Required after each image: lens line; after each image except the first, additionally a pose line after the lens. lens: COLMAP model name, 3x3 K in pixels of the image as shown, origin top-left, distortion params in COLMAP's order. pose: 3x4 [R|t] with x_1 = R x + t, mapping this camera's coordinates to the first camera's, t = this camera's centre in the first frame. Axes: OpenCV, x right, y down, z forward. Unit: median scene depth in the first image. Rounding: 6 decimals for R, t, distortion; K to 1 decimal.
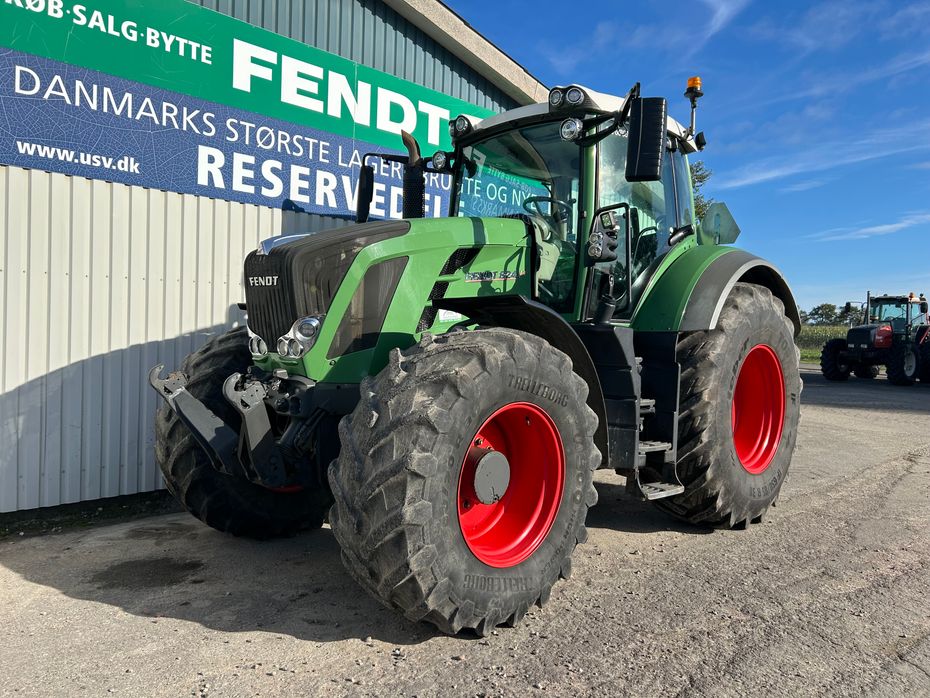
lens RADIAL K [[694.5, 0, 469.5], [0, 694.5, 339.3], [0, 0, 1]] dist [0.039612, -0.033376]
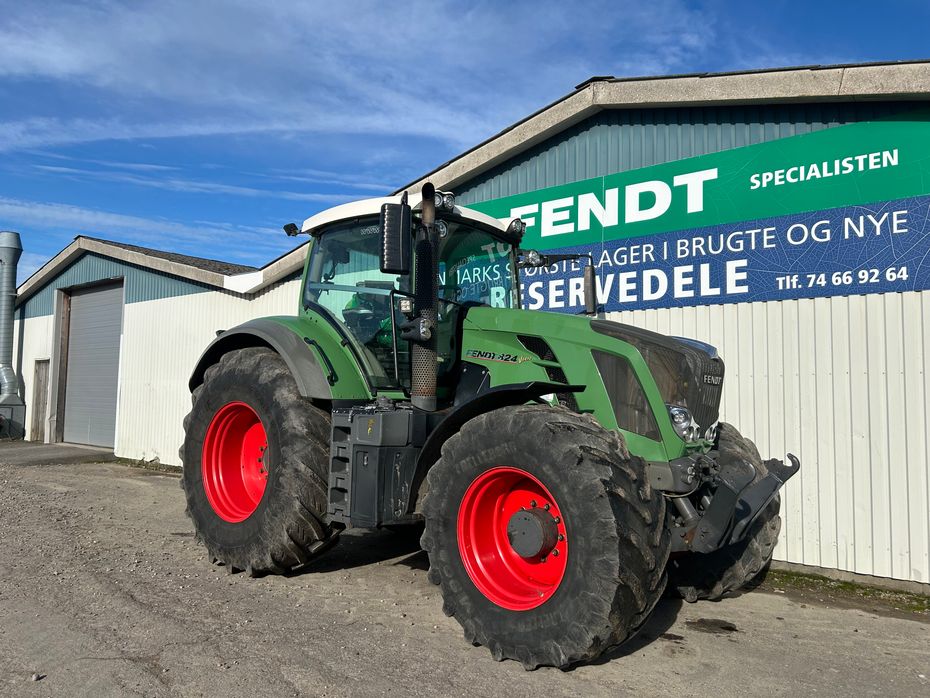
lens RADIAL K [[695.9, 0, 465.0], [0, 695.9, 349.0], [0, 0, 1]] dist [0.043507, -0.045649]
pose [[0.084633, -0.102325, -0.991144, 1.108246], [-0.042622, 0.993431, -0.106200, 0.019062], [0.995500, 0.051233, 0.079715, 0.838109]]
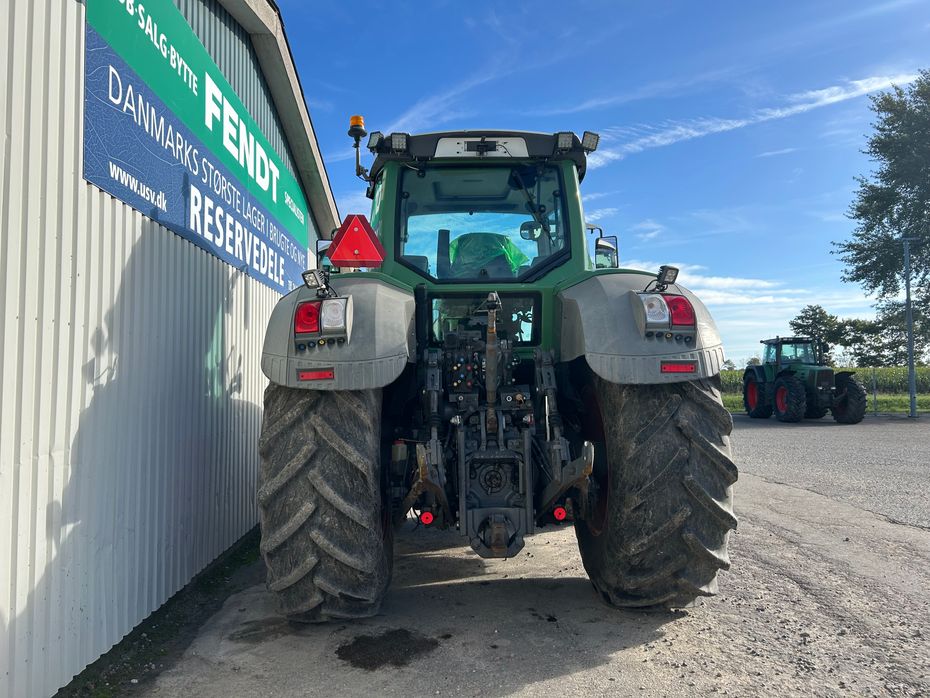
lens RADIAL K [[698.0, 0, 454.7], [0, 698.0, 337.4], [0, 0, 1]] dist [0.020750, -0.001133]
pose [[0.691167, 0.002463, 0.722691, -0.798283], [0.052582, 0.997172, -0.053687, -0.024421], [-0.720779, 0.075108, 0.689083, 0.180353]]
